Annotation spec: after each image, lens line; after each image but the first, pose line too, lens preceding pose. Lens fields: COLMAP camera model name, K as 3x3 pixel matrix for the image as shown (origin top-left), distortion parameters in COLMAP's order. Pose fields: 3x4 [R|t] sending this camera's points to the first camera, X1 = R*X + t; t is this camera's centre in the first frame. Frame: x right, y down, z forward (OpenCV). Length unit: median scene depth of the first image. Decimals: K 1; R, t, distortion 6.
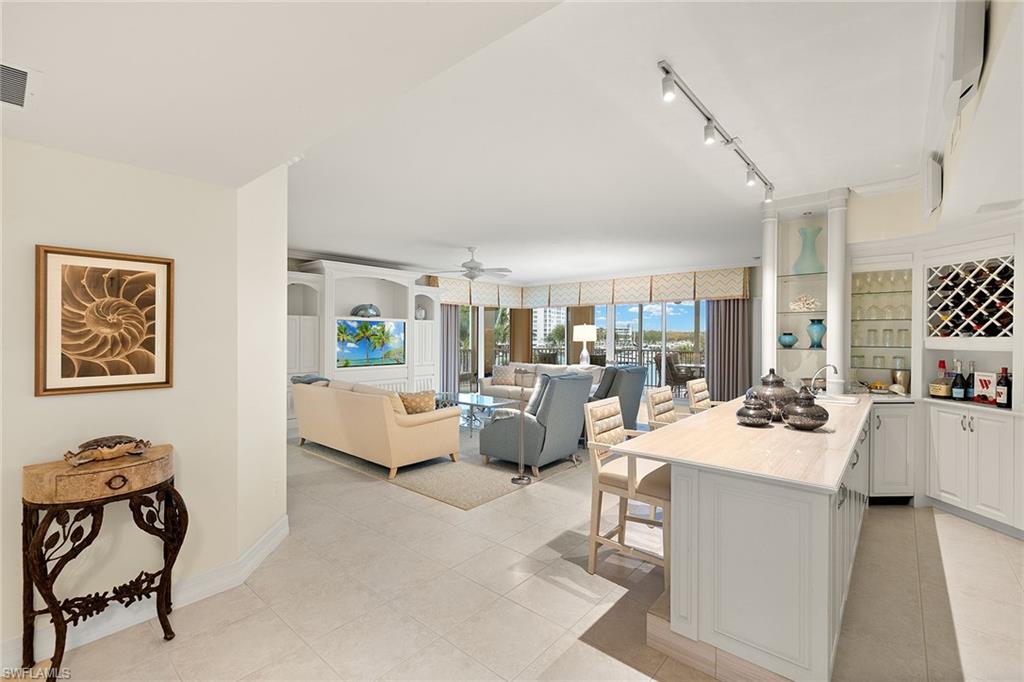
lens RADIAL K [[434.6, 0, 507.4], [0, 434.6, 332.3], [0, 0, 1]] dist [0.000734, -0.000360]
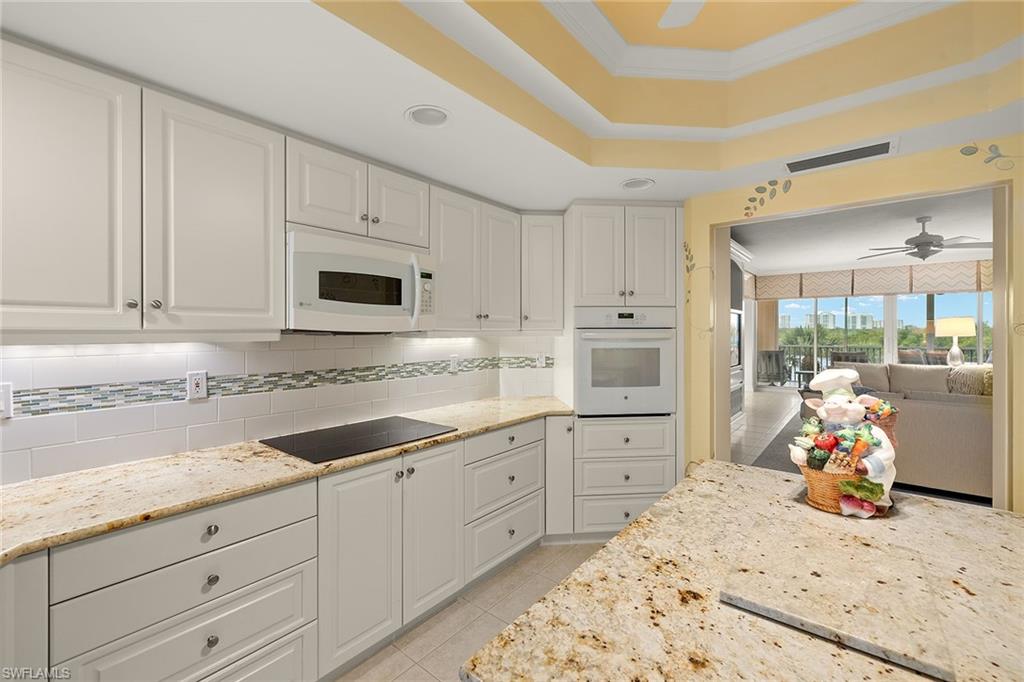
lens RADIAL K [[434.6, 0, 503.5], [0, 434.6, 334.5], [0, 0, 1]] dist [0.000734, -0.000360]
pose [[0.999630, -0.002712, 0.027064, -0.712660], [0.002475, 0.999958, 0.008783, 0.007389], [-0.027087, -0.008713, 0.999595, 0.190803]]
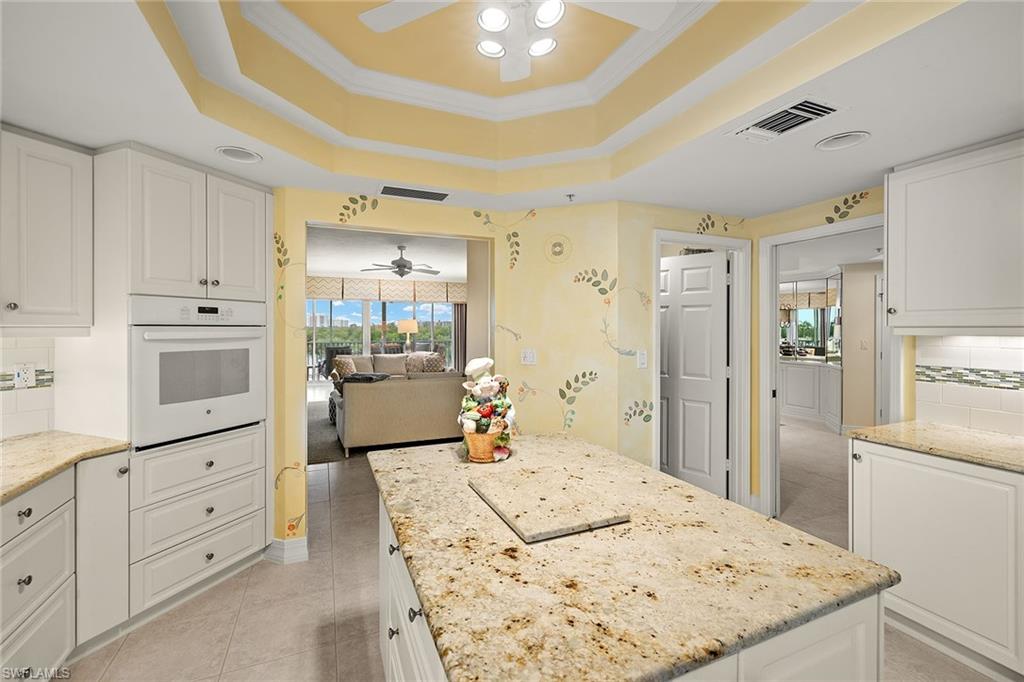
lens RADIAL K [[434.6, 0, 514.1], [0, 434.6, 330.6], [0, 0, 1]] dist [0.000734, -0.000360]
pose [[0.421462, -0.003425, 0.906839, -0.777349], [-0.002966, 0.999982, 0.005155, 0.006861], [-0.906841, -0.004862, 0.421445, 0.239711]]
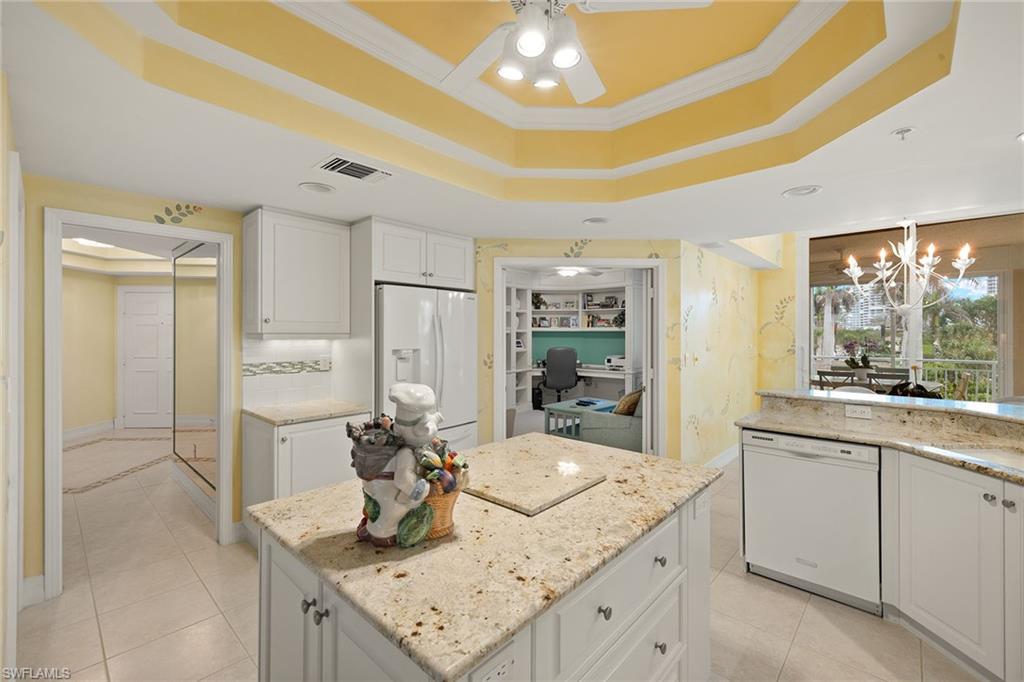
lens RADIAL K [[434.6, 0, 502.5], [0, 434.6, 330.8], [0, 0, 1]] dist [0.000734, -0.000360]
pose [[-0.999396, -0.000180, 0.034761, -0.620175], [-0.000472, 0.999965, -0.008407, 0.006011], [-0.034759, -0.008418, -0.999360, 0.485430]]
